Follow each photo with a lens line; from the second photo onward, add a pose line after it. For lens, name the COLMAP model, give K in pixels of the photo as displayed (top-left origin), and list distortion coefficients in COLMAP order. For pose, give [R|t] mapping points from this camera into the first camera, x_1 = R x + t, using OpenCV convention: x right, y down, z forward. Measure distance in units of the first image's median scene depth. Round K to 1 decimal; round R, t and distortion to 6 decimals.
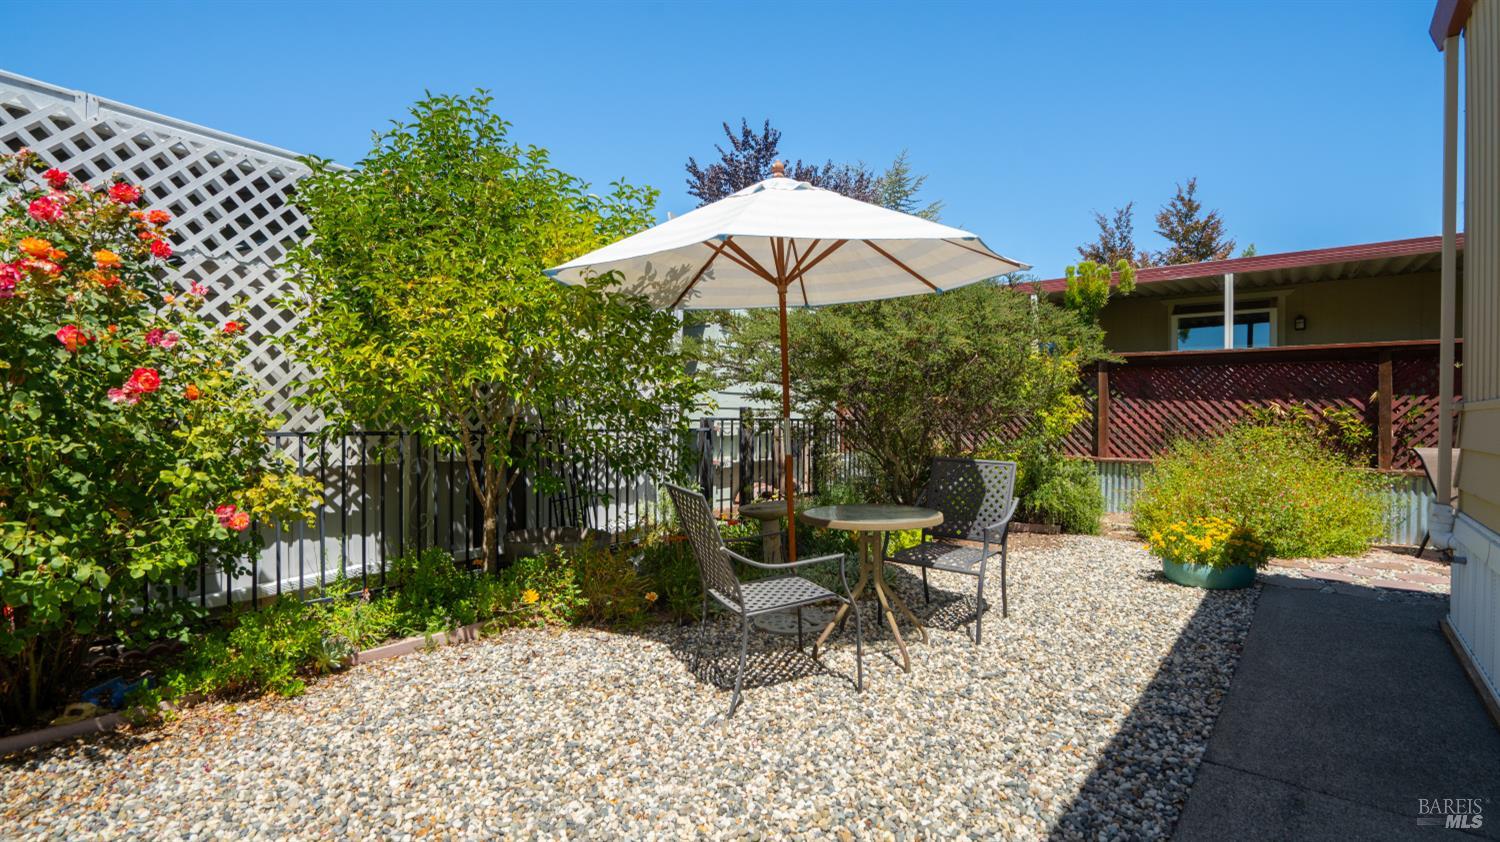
lens RADIAL K [[697.0, 0, 751.0], [0, 697.0, 425.9], [0, 0, 1]] dist [-0.004943, 0.002268]
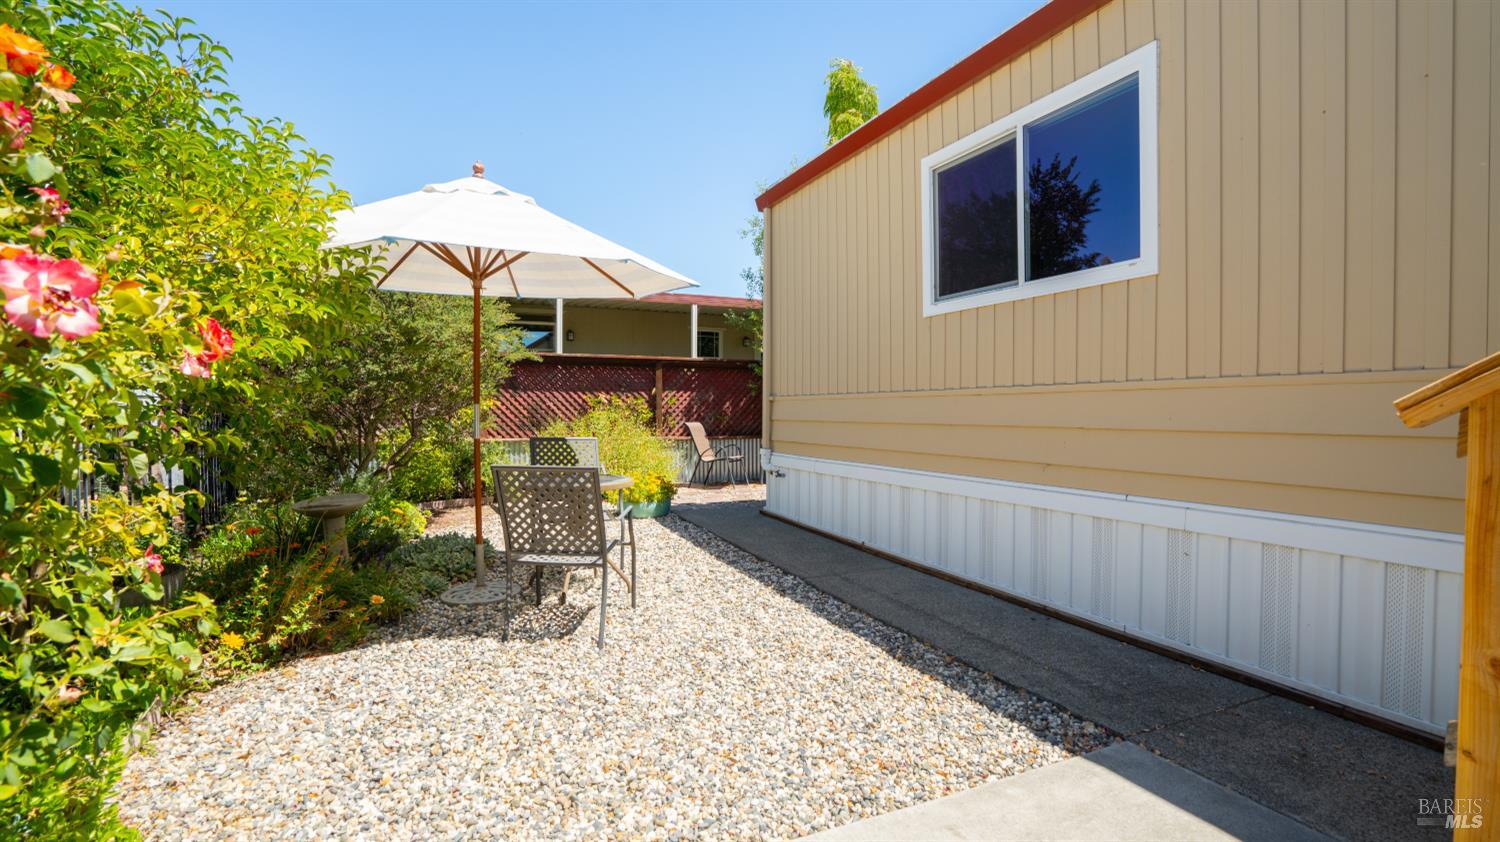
lens RADIAL K [[697.0, 0, 747.4], [0, 697.0, 419.6], [0, 0, 1]] dist [-0.004943, 0.002268]
pose [[0.458067, -0.018916, 0.888716, -0.409440], [0.013210, 0.999808, 0.014472, 0.002215], [-0.888819, 0.005111, 0.458229, 0.087848]]
